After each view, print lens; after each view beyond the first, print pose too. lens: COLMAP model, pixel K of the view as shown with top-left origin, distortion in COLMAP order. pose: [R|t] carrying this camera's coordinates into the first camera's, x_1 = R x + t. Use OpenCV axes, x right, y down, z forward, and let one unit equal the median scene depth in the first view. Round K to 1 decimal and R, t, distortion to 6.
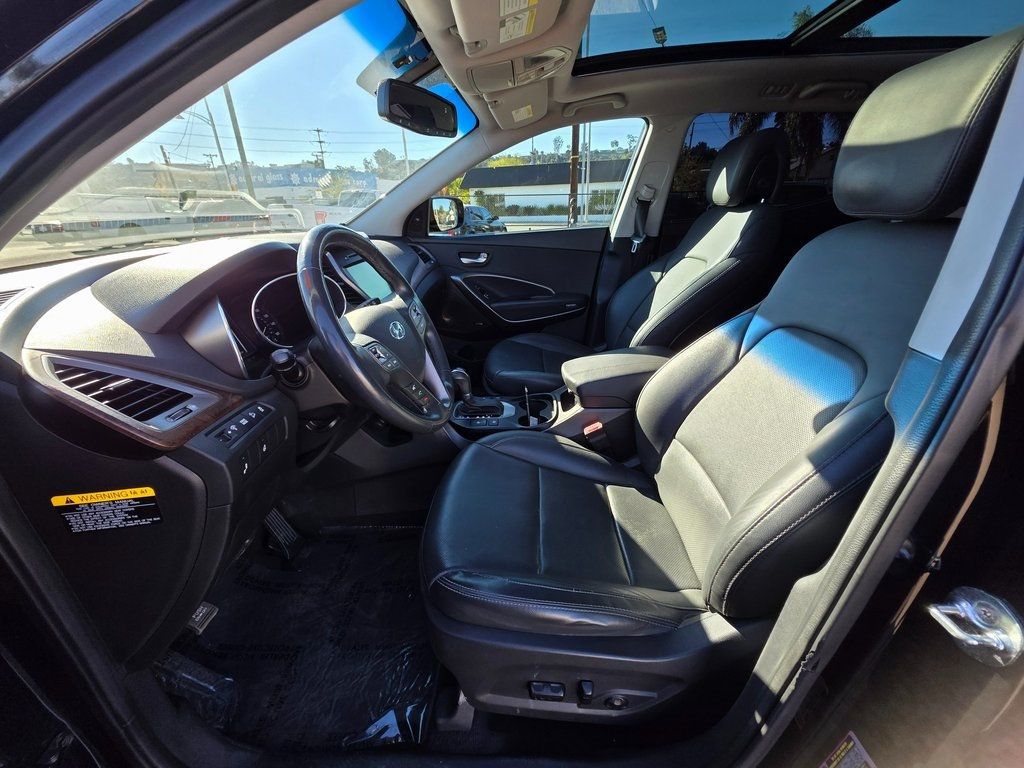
lens RADIAL K [[409.4, 0, 514.8], [0, 409.4, 385.2], [0, 0, 1]] dist [0.002131, -0.000470]
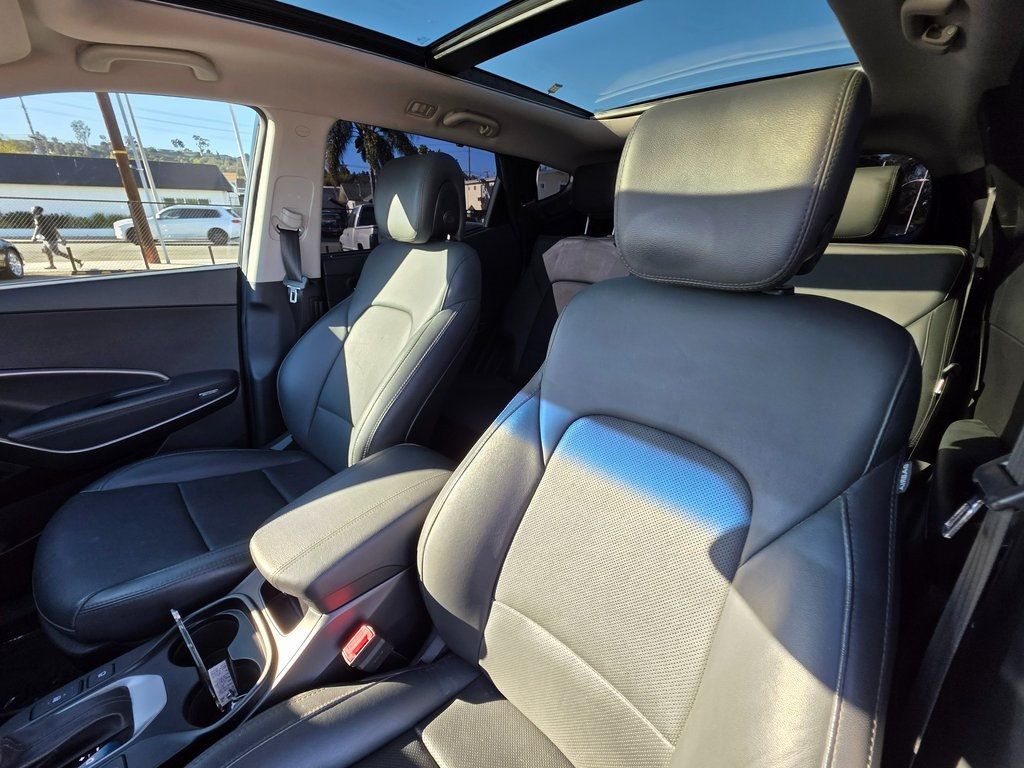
lens RADIAL K [[409.4, 0, 514.8], [0, 409.4, 385.2], [0, 0, 1]] dist [0.002131, -0.000470]
pose [[0.671069, -0.247945, 0.698705, 0.024625], [0.270448, 0.959347, 0.080686, -0.179424], [-0.690307, 0.134818, 0.710845, 0.328809]]
